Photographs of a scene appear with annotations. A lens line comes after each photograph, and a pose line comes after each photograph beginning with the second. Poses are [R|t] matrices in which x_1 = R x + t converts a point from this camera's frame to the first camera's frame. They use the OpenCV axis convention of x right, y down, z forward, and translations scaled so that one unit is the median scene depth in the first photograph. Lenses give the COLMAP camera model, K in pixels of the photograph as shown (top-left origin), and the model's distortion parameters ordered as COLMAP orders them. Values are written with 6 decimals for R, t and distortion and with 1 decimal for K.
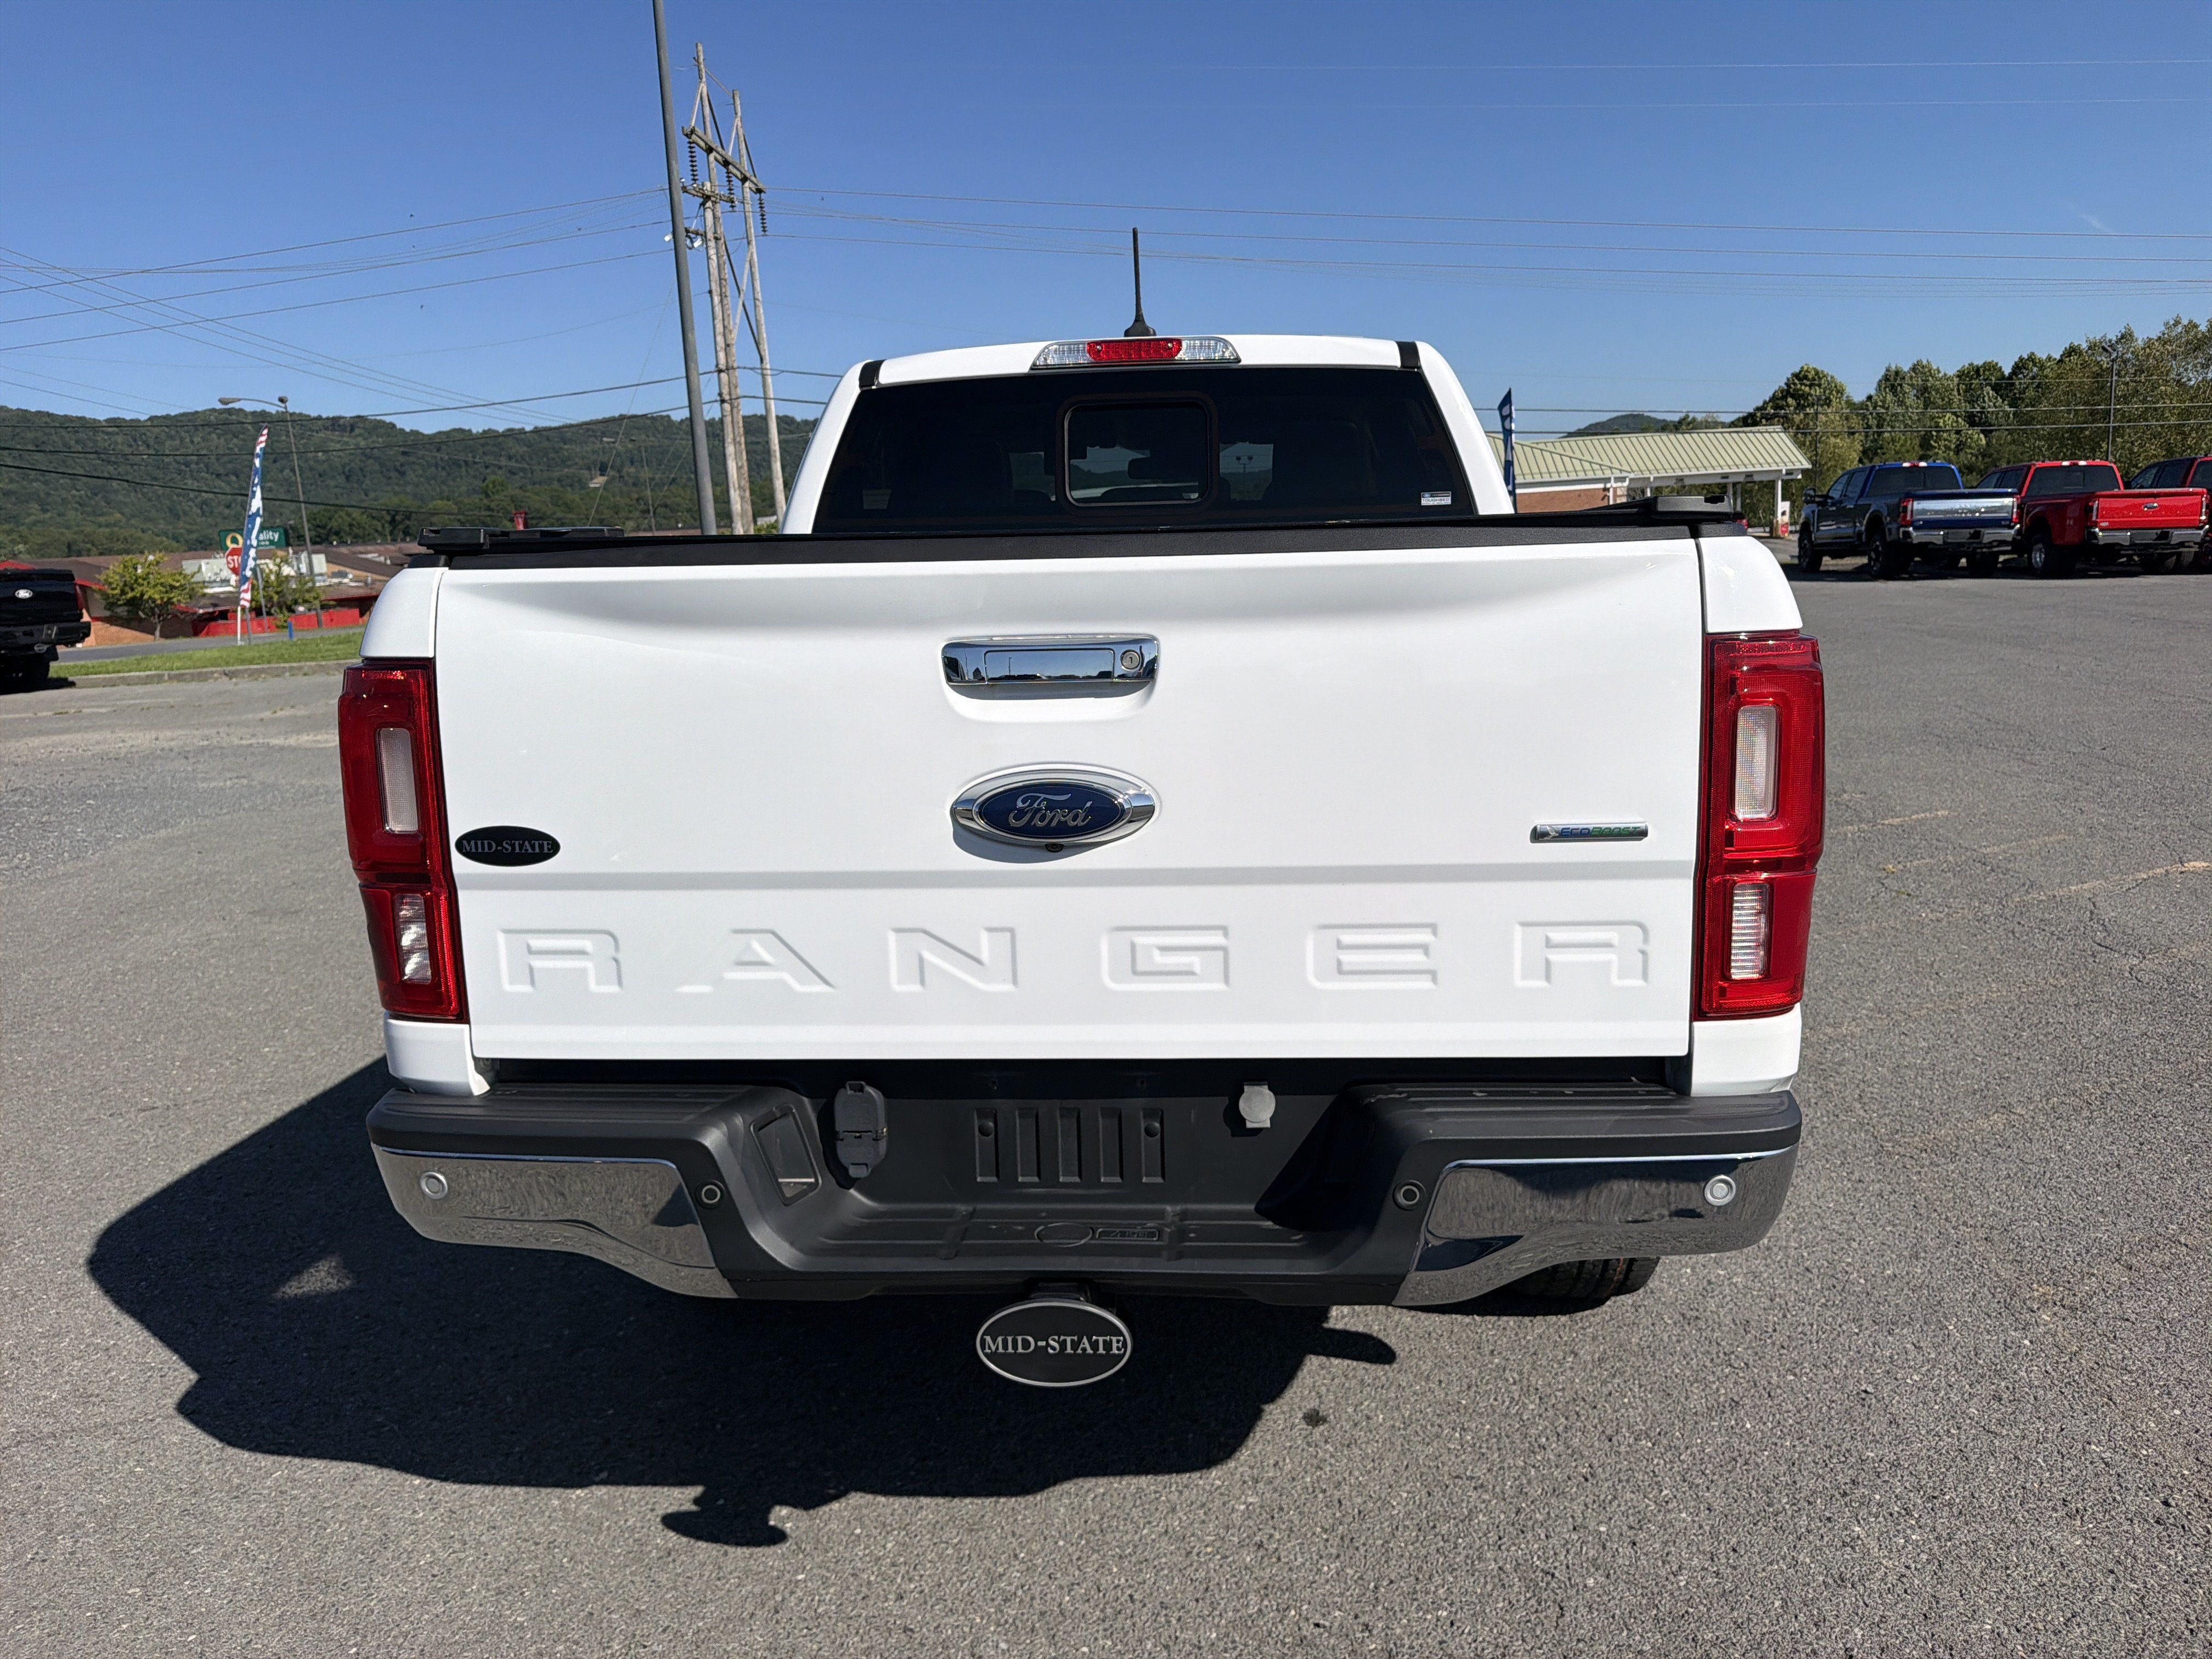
lens RADIAL K [[1538.3, 0, 1116.8], [0, 1538.3, 829.7], [0, 0, 1]] dist [0.015561, -0.023433]
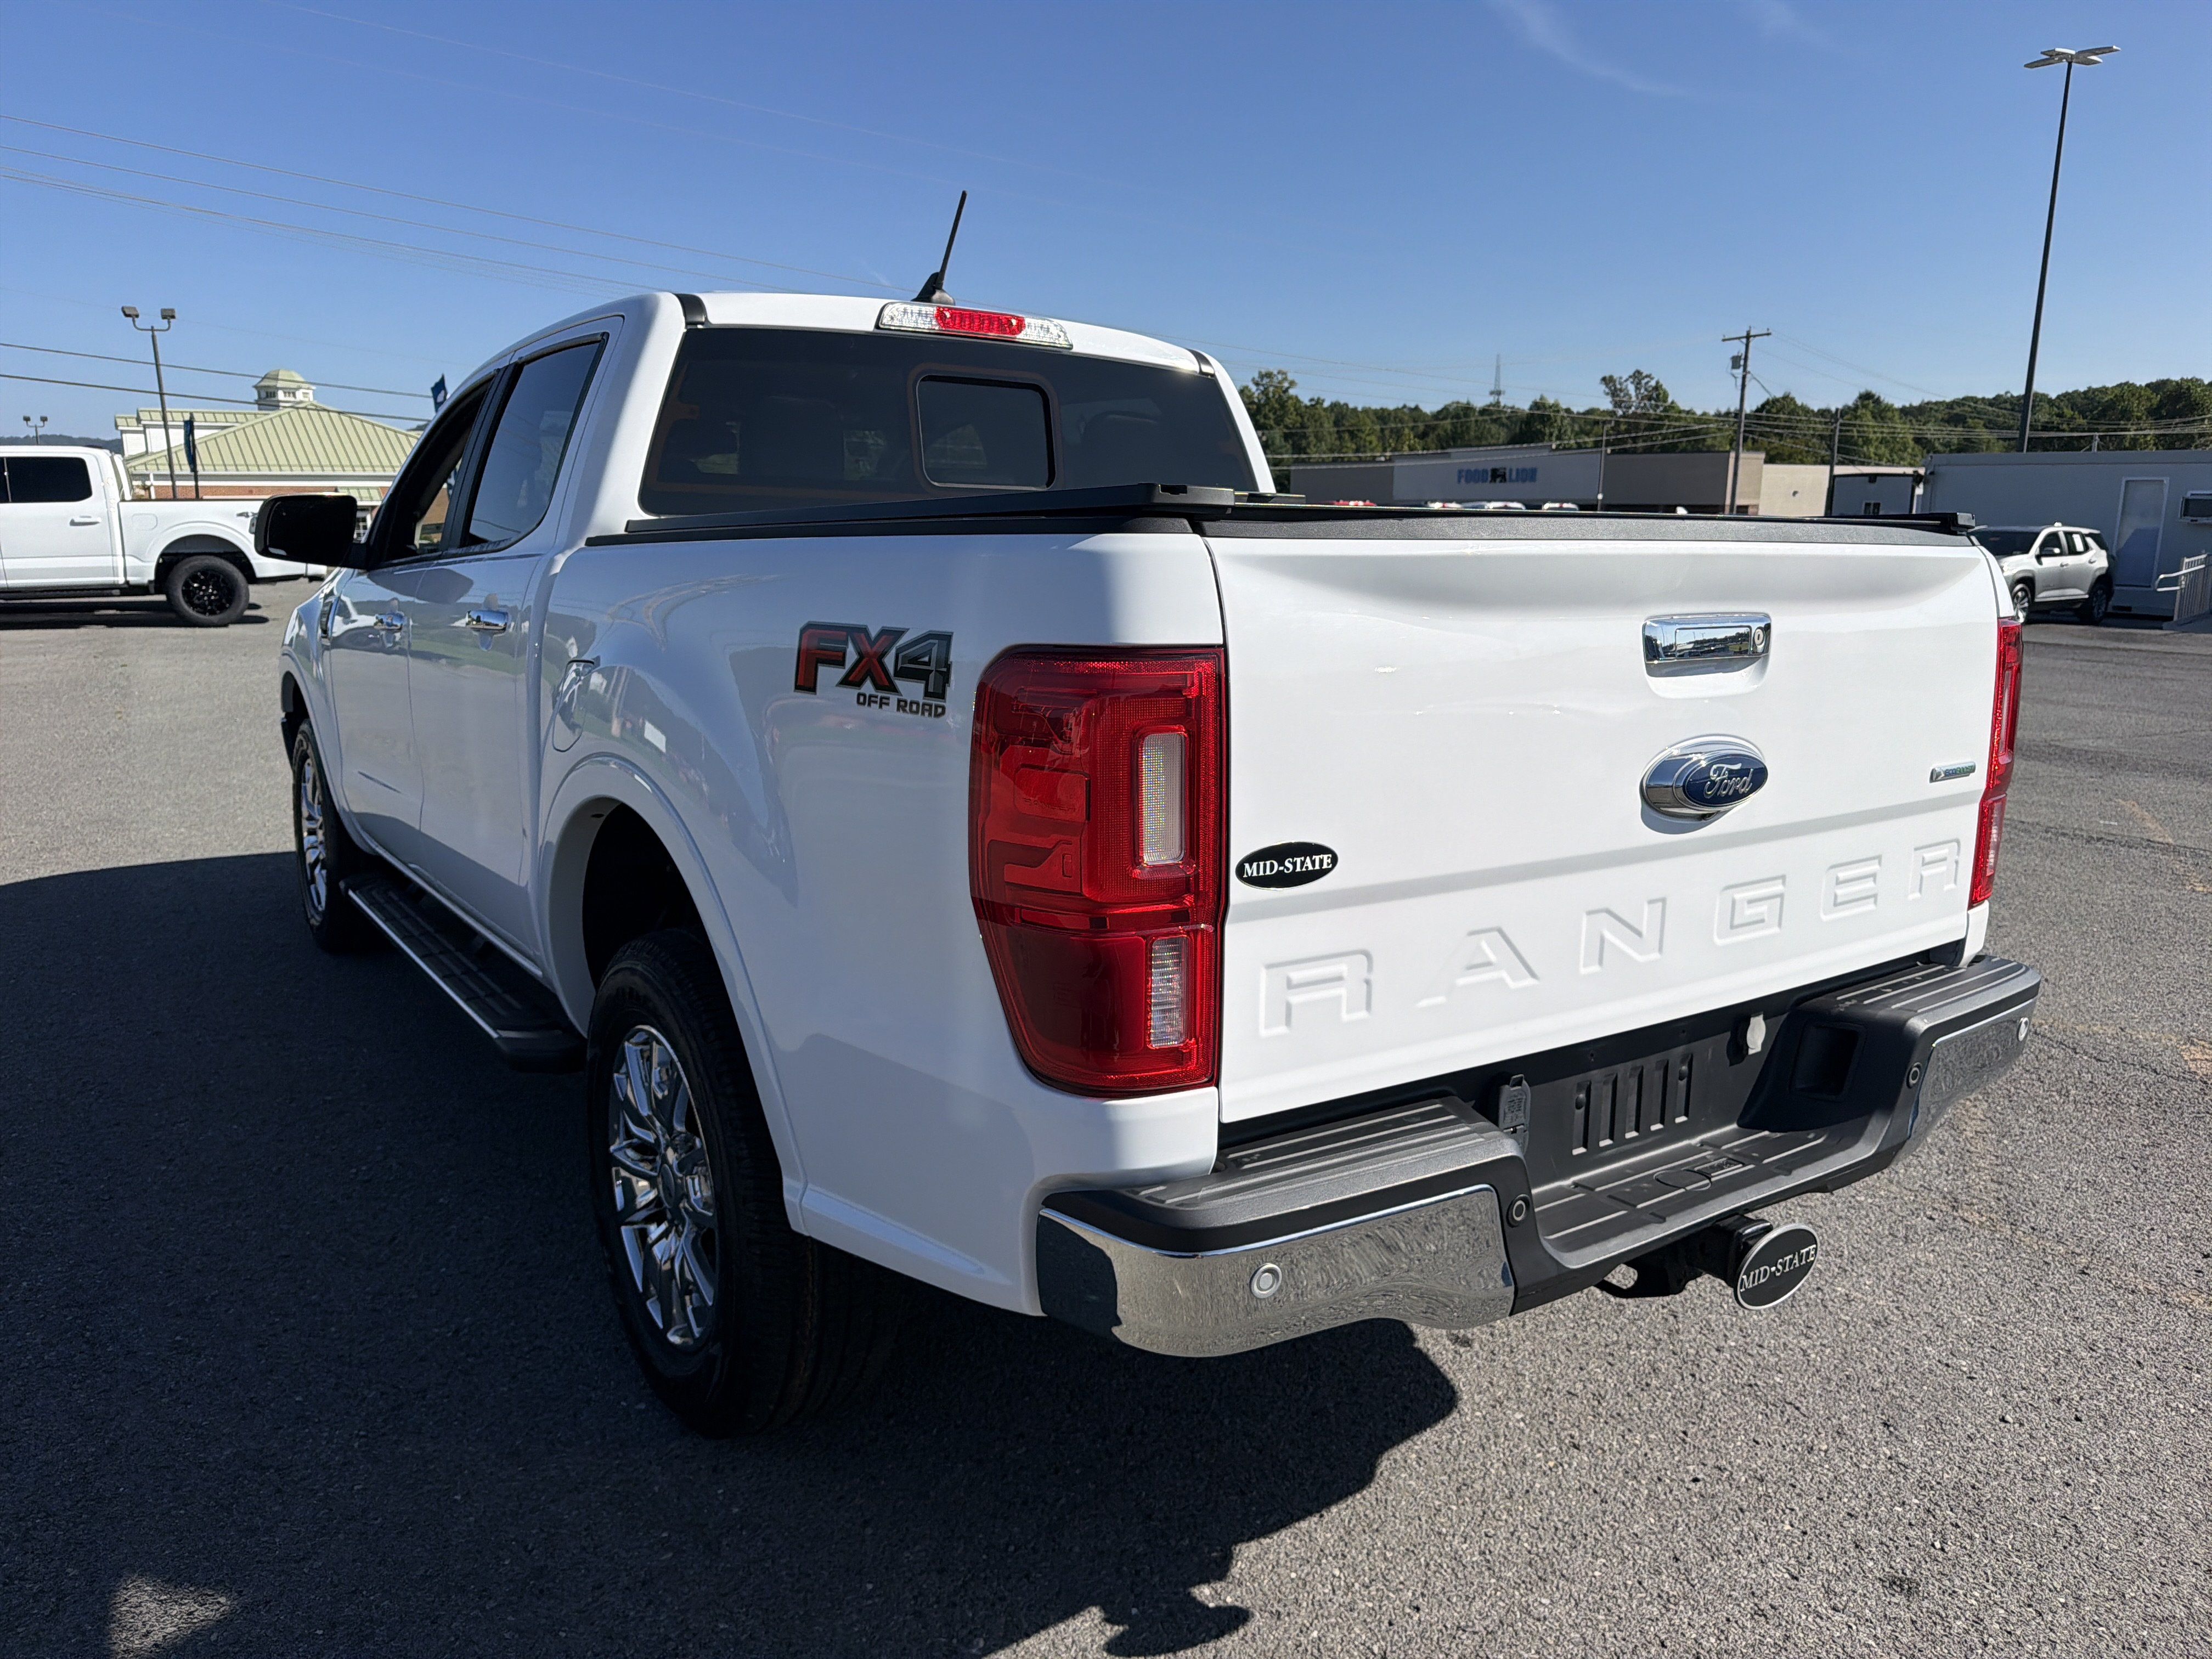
lens RADIAL K [[1538.3, 0, 1116.8], [0, 1538.3, 829.7], [0, 0, 1]] dist [0.015561, -0.023433]
pose [[0.780704, -0.077465, 0.620081, -0.668121], [0.073862, 0.996770, 0.031528, -0.028332], [-0.620521, 0.021187, 0.783904, 0.271913]]
